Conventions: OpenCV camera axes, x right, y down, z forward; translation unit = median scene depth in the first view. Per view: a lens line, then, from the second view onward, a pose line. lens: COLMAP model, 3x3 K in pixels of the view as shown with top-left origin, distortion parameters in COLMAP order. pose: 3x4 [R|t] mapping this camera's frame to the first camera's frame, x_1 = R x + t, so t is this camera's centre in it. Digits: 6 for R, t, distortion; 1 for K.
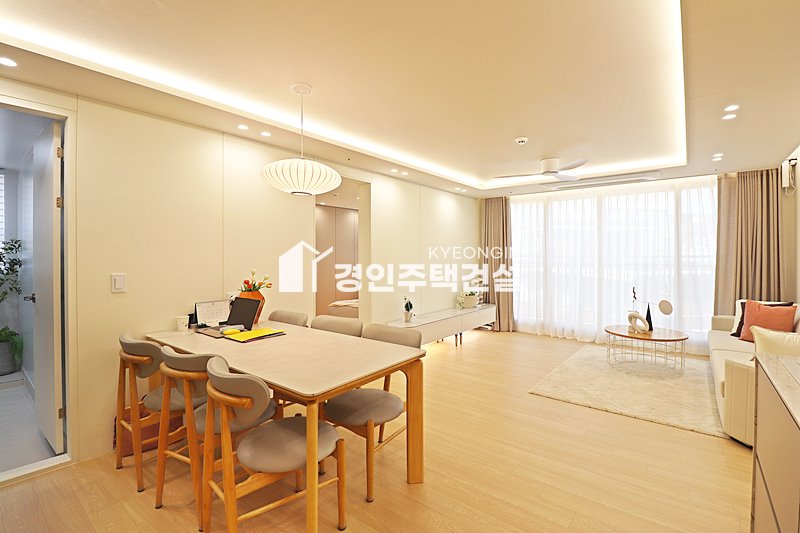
lens RADIAL K [[369.8, 0, 400.3], [0, 369.8, 258.5], [0, 0, 1]] dist [-0.021700, -0.000329]
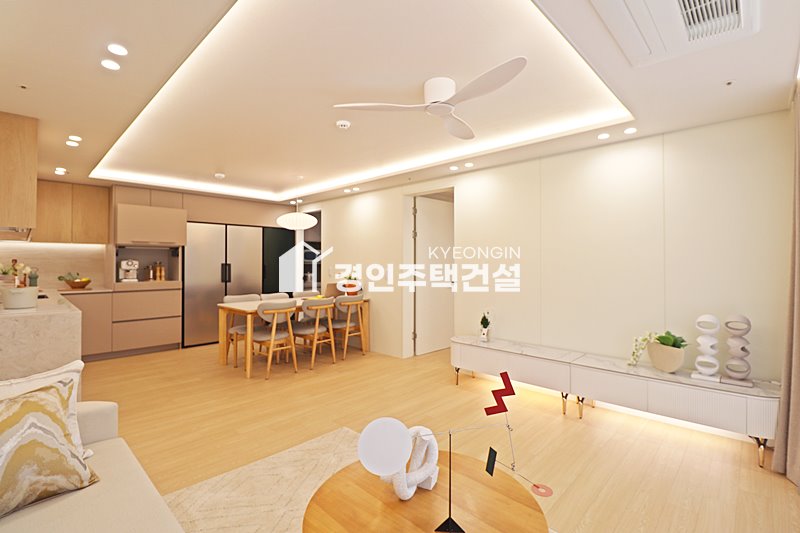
lens RADIAL K [[369.8, 0, 400.3], [0, 369.8, 258.5], [0, 0, 1]] dist [-0.021700, -0.000329]
pose [[-0.098632, -0.004462, -0.995114, 0.948403], [-0.002283, 0.999988, -0.004257, -0.008088], [0.995121, 0.001852, -0.098641, 0.989290]]
